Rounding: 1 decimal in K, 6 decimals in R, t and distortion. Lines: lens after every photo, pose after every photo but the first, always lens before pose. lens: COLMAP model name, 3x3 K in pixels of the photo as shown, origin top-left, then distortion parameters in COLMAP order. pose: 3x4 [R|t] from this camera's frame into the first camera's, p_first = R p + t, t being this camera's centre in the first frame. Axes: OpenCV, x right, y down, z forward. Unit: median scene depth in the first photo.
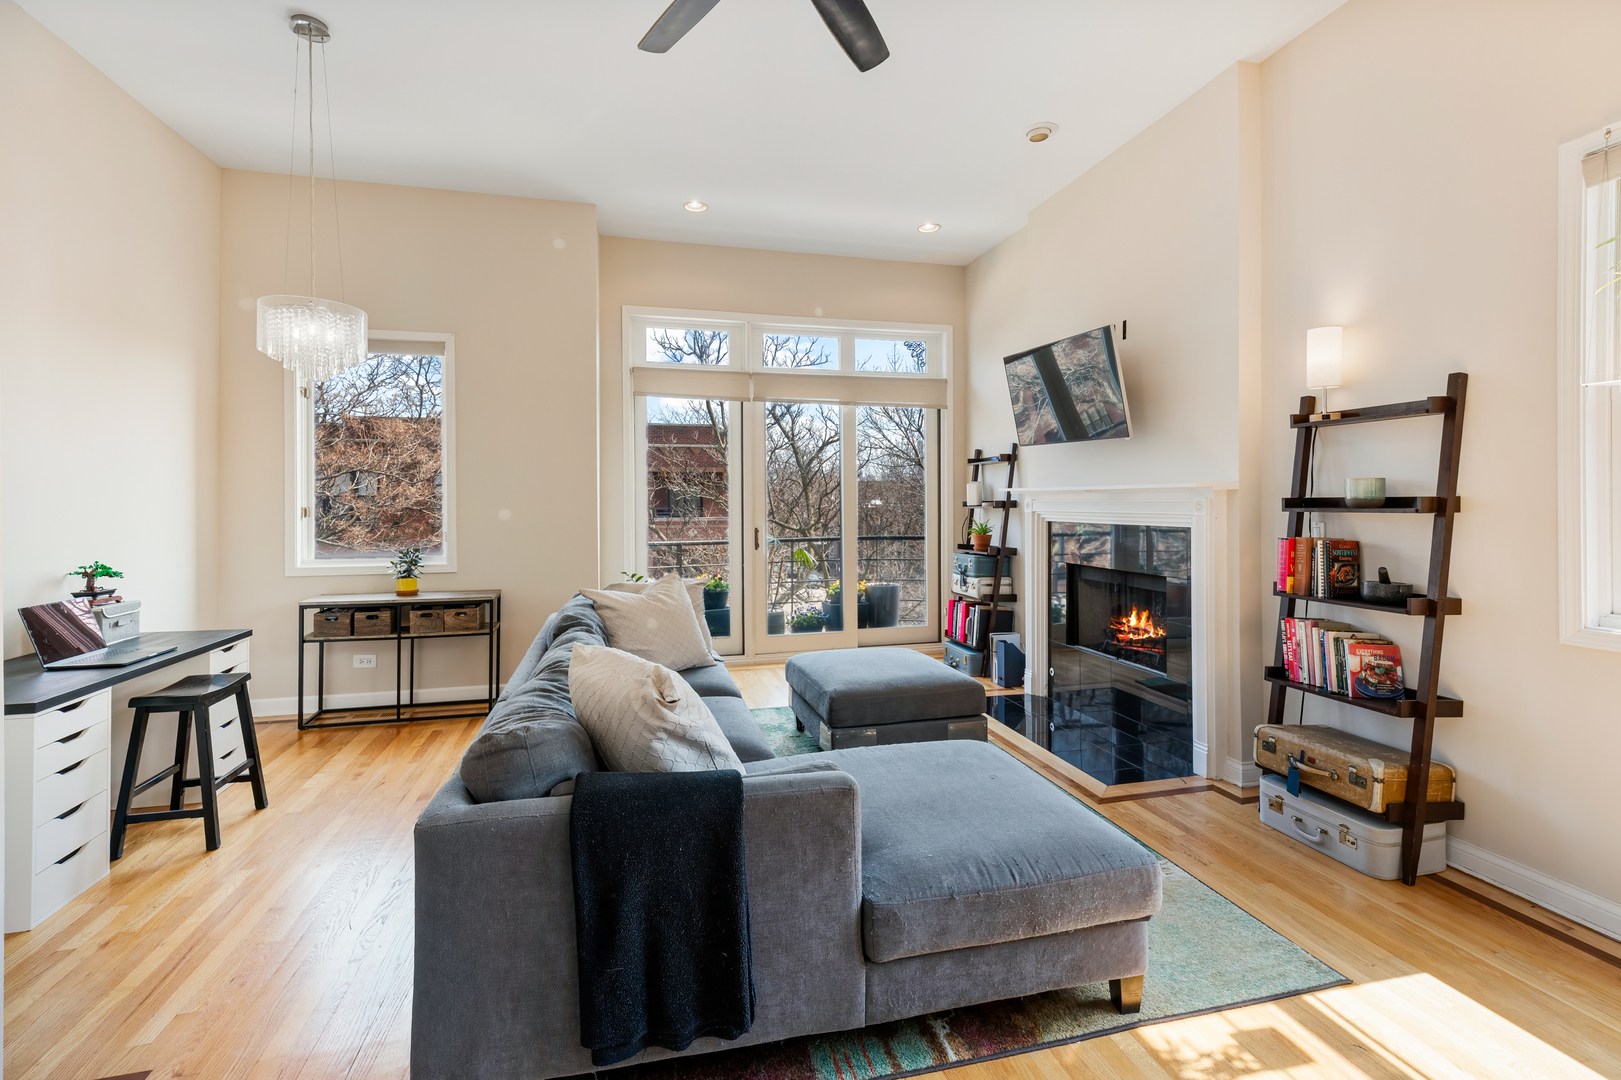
lens RADIAL K [[730.0, 0, 803.3], [0, 730.0, 506.3], [0, 0, 1]] dist [0.013163, 0.000110]
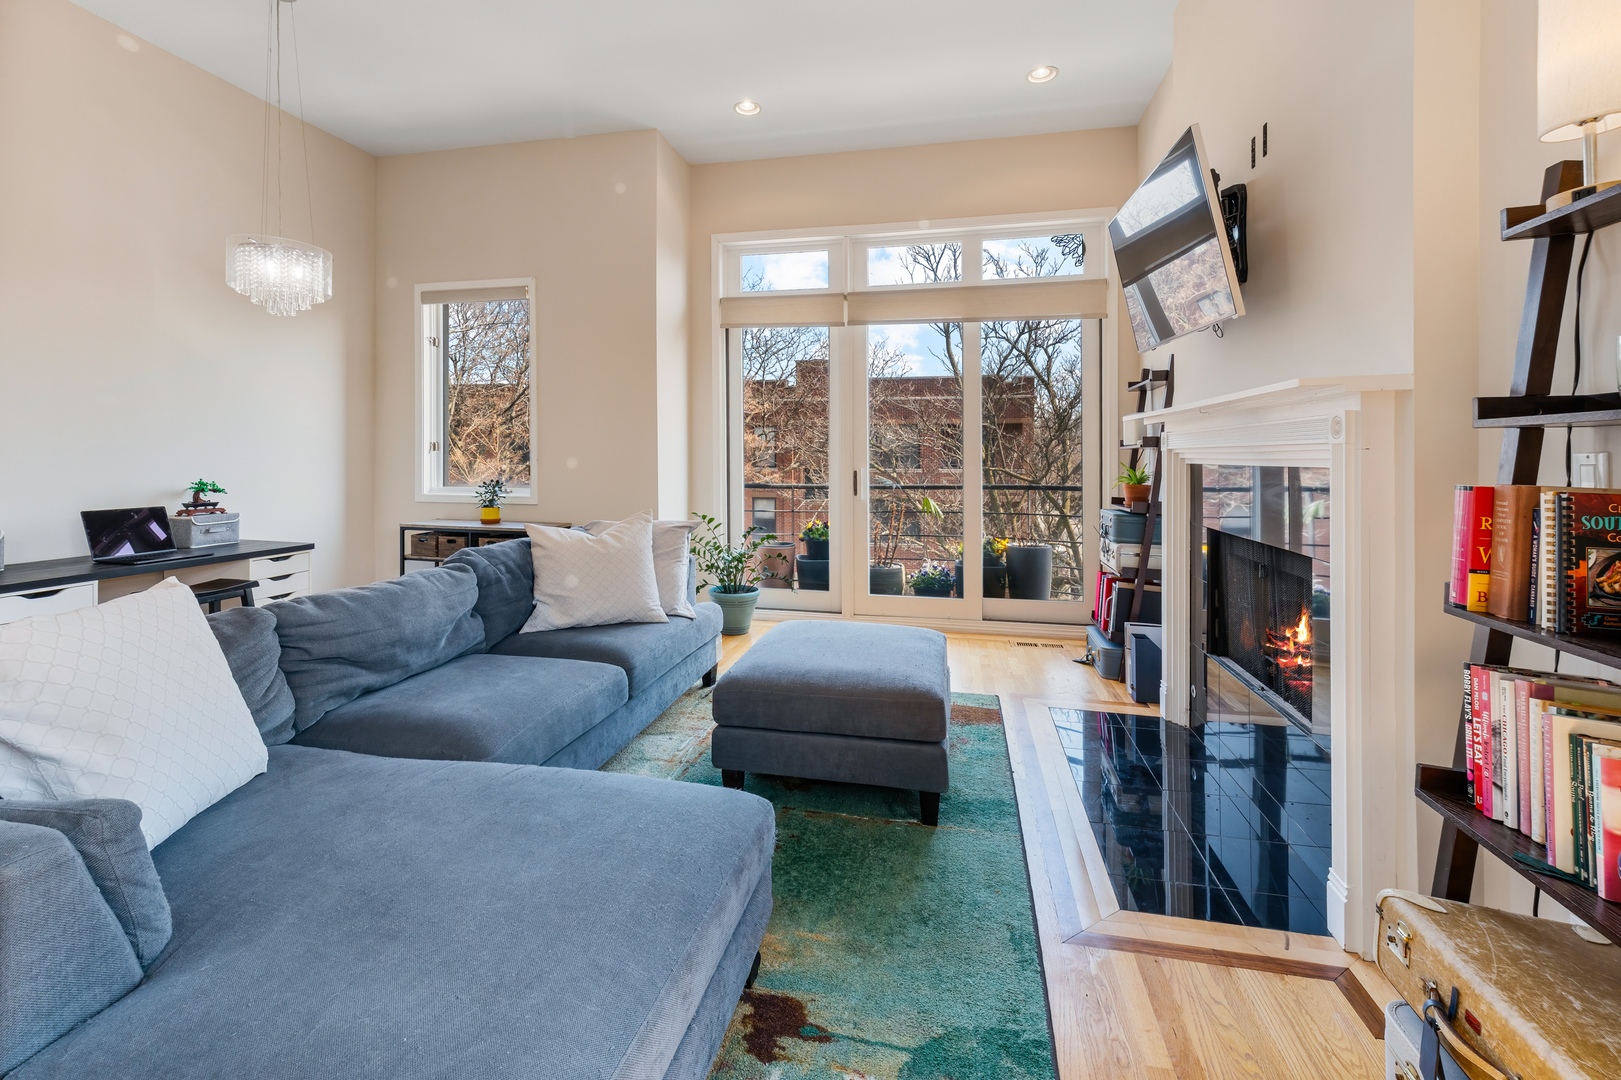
lens RADIAL K [[691.7, 0, 800.0], [0, 691.7, 458.8], [0, 0, 1]] dist [0.003867, 0.000380]
pose [[0.894532, 0.010664, -0.446876, 0.364437], [-0.011782, 0.999931, 0.000278, 0.023712], [0.446848, 0.005016, 0.894596, 0.334215]]
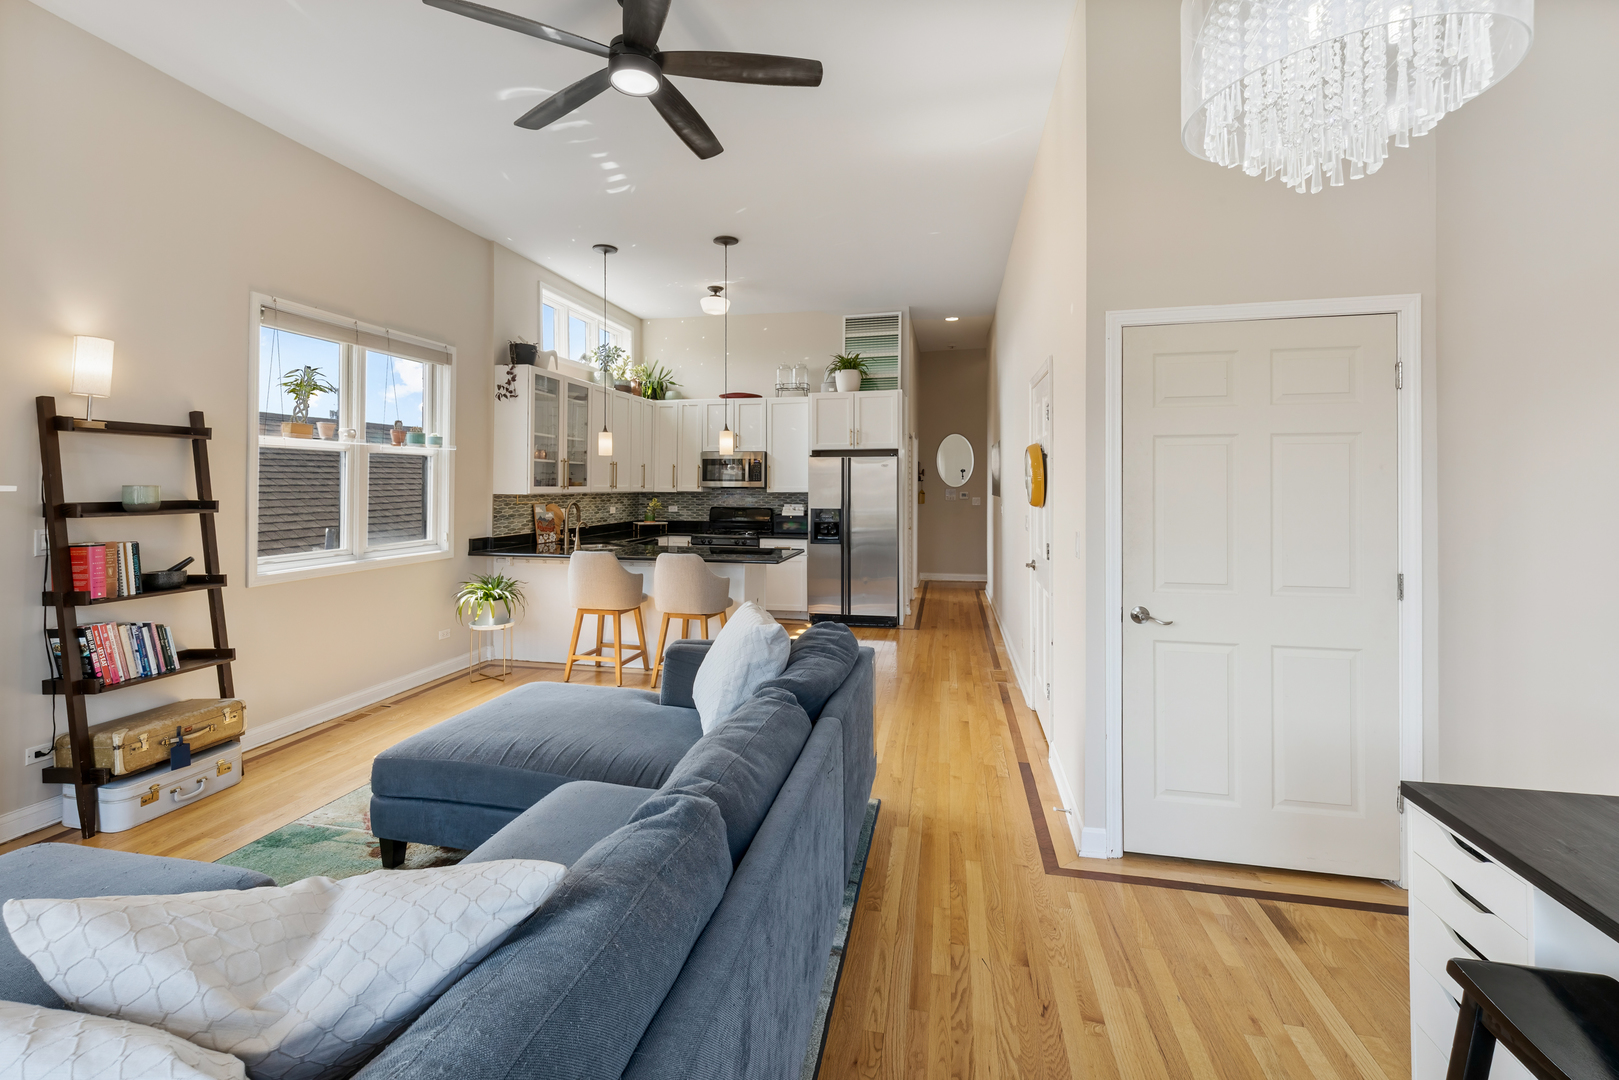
lens RADIAL K [[680.3, 0, 805.1], [0, 680.3, 475.5], [0, 0, 1]] dist [0.001743, 0.000015]
pose [[-0.902338, 0.010987, 0.430888, -0.450604], [0.007140, 0.999919, -0.010545, -0.024372], [-0.430969, -0.006438, -0.902344, 1.075596]]
